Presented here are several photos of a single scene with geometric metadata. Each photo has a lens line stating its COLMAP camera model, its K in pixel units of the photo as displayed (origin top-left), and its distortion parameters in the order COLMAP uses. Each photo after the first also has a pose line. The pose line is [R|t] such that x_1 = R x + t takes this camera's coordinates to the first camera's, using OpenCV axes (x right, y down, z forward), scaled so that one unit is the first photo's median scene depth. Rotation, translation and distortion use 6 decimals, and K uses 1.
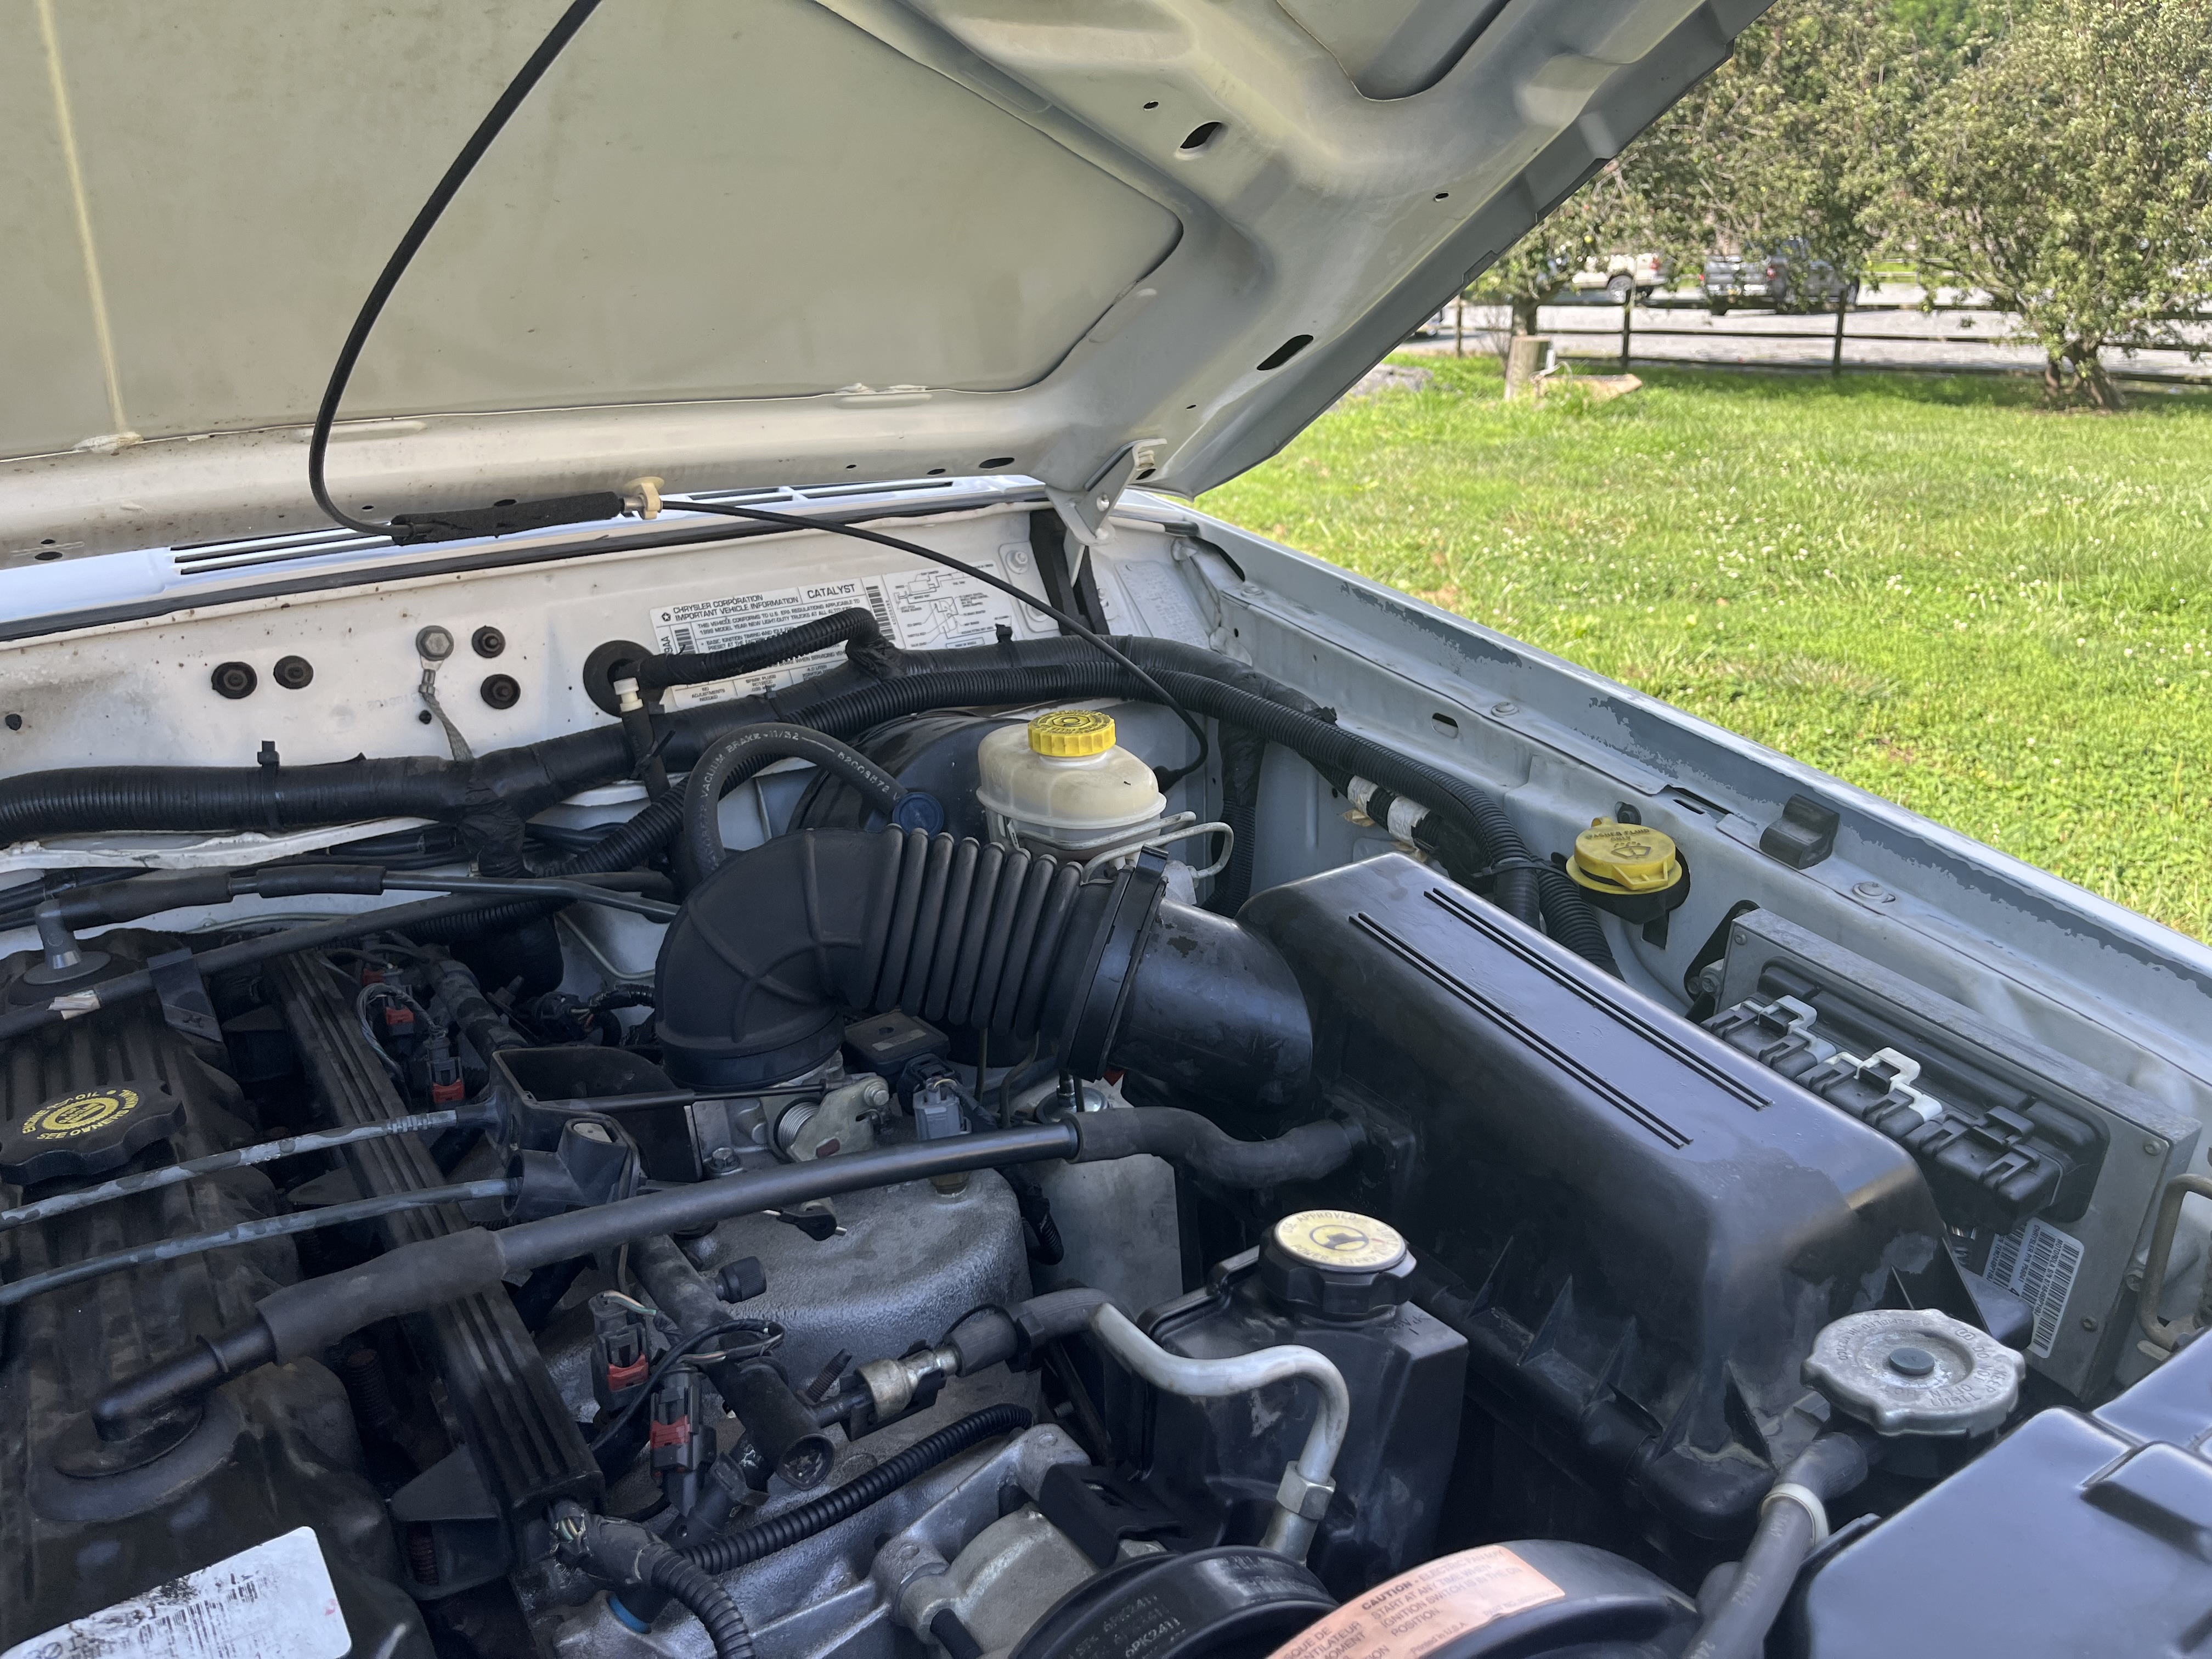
lens RADIAL K [[1684.2, 0, 1128.4], [0, 1684.2, 846.5], [0, 0, 1]] dist [0.064976, -0.084964]
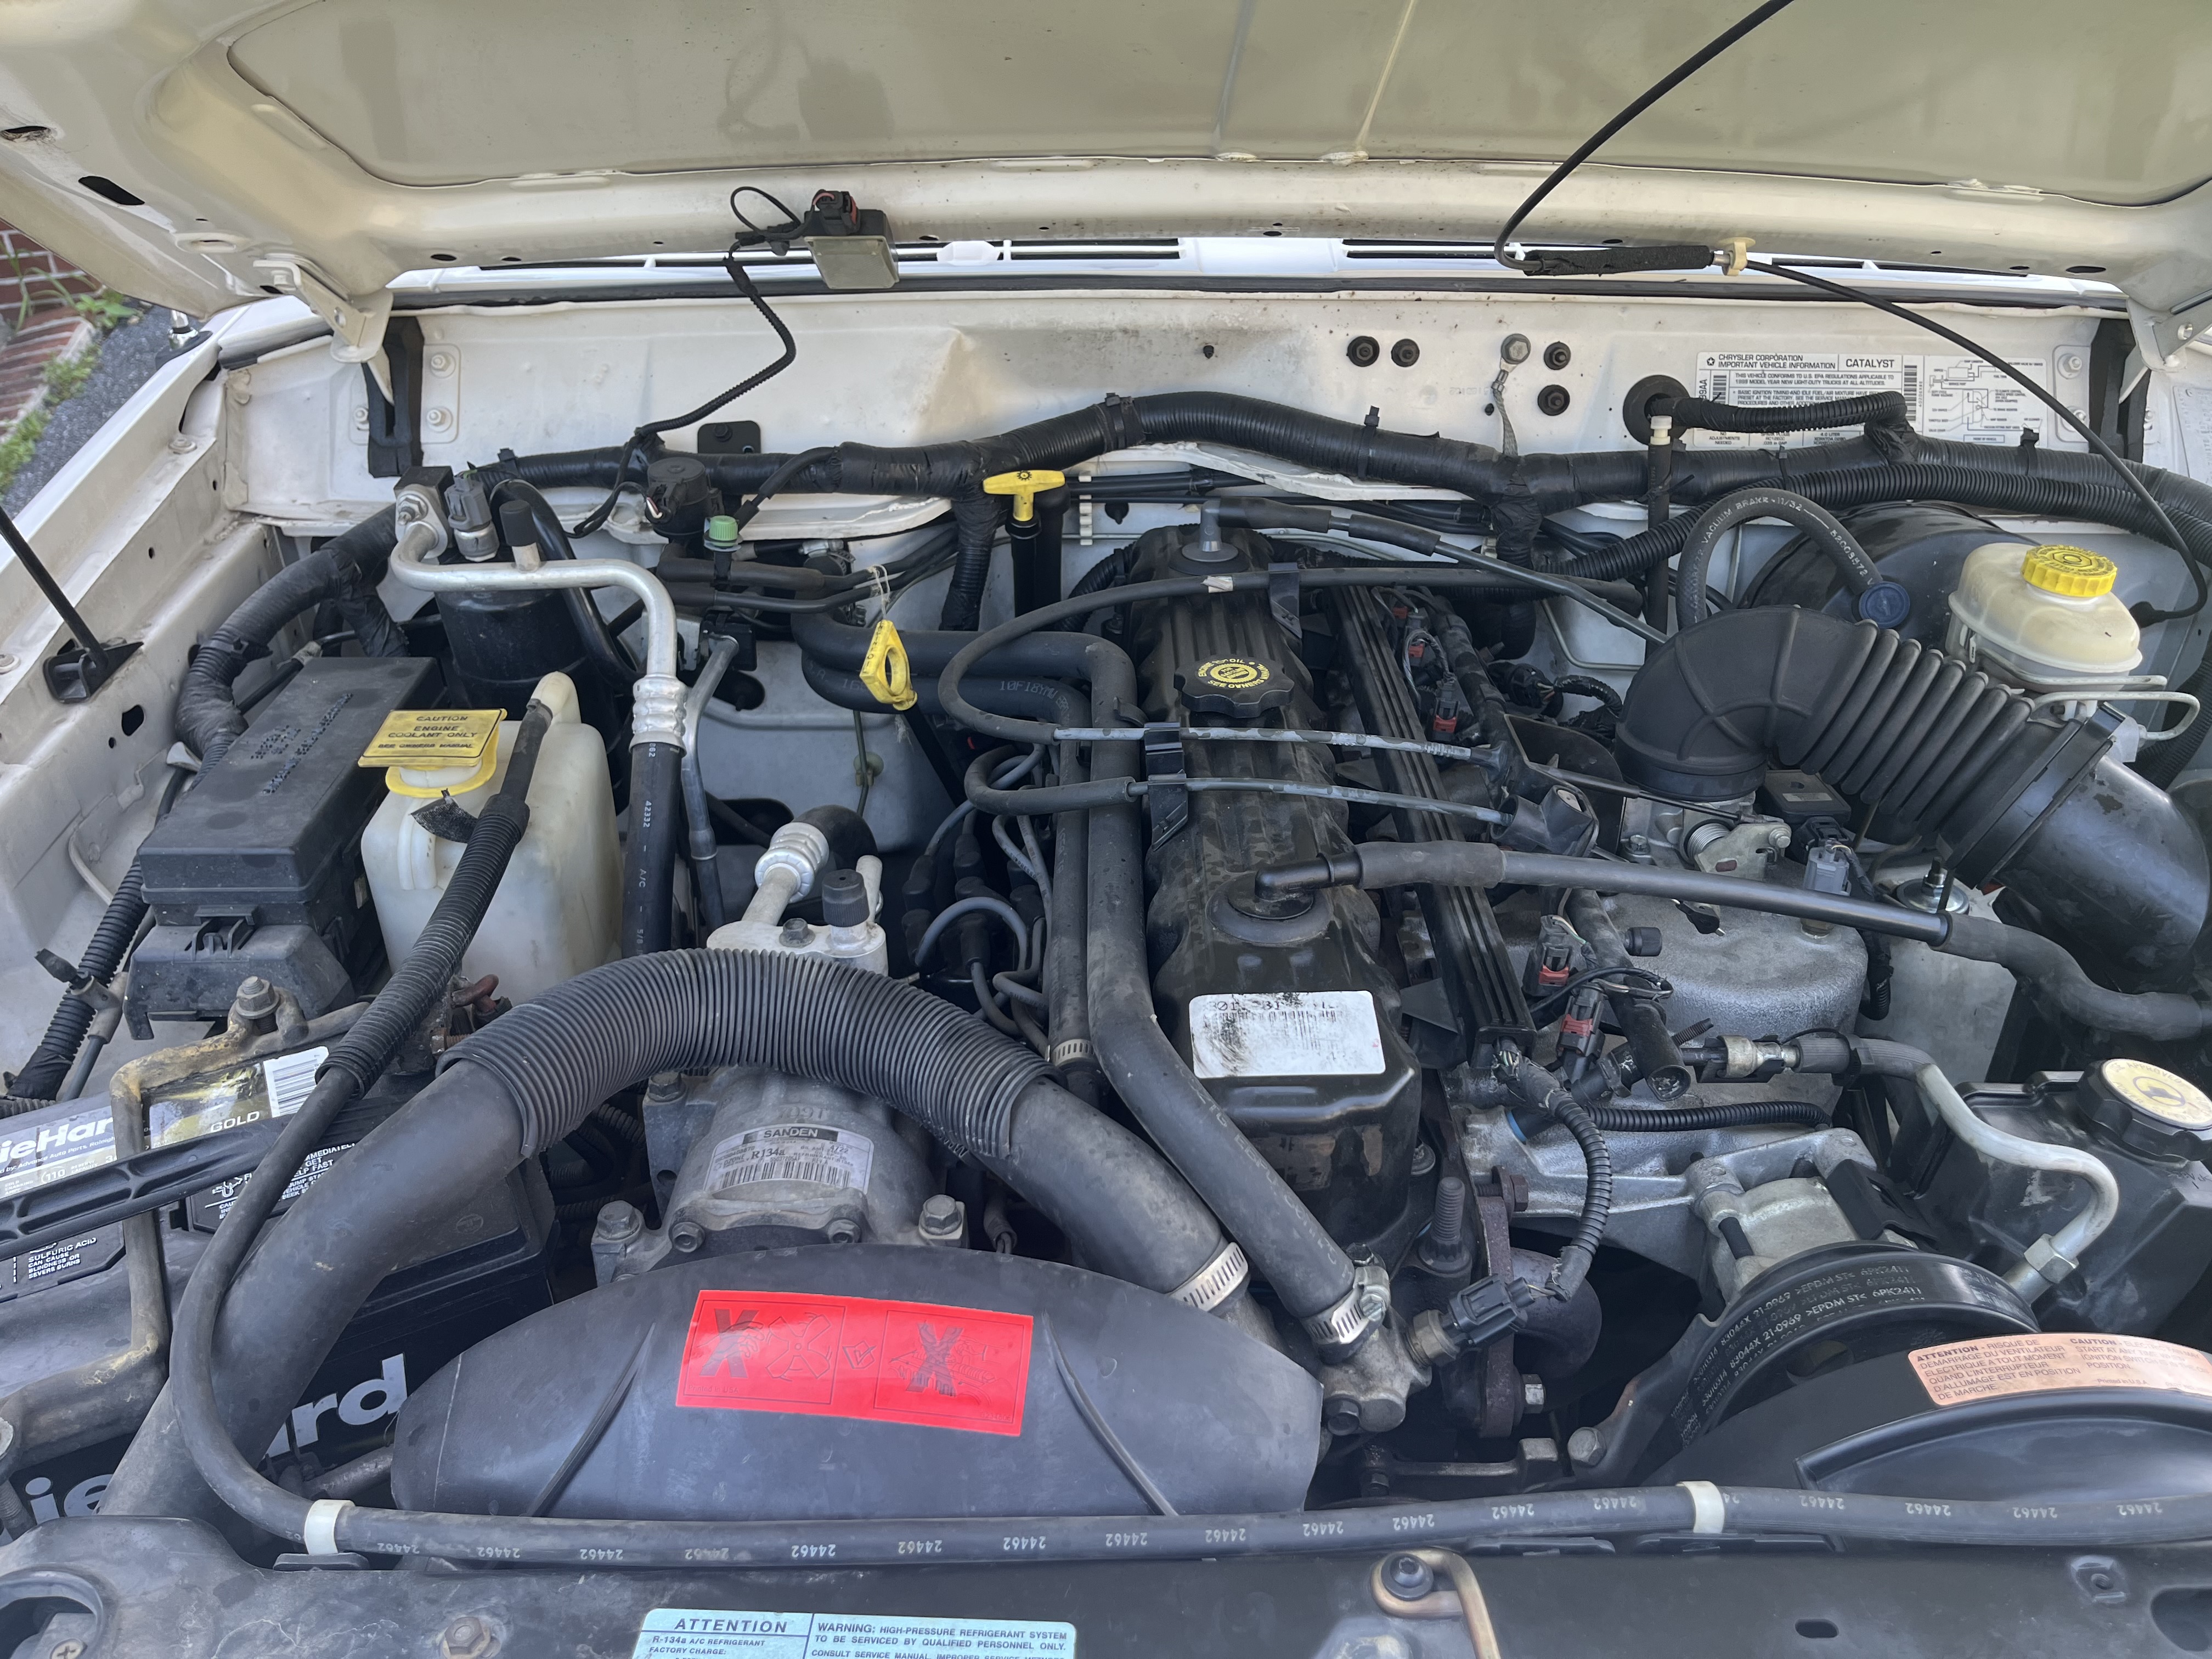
lens RADIAL K [[1684.2, 0, 1128.4], [0, 1684.2, 846.5], [0, 0, 1]] dist [0.064976, -0.084964]
pose [[0.846221, 0.333402, -0.415636, -0.035551], [-0.239771, 0.934879, 0.261747, -0.052051], [0.475836, -0.121839, 0.871054, -0.273881]]
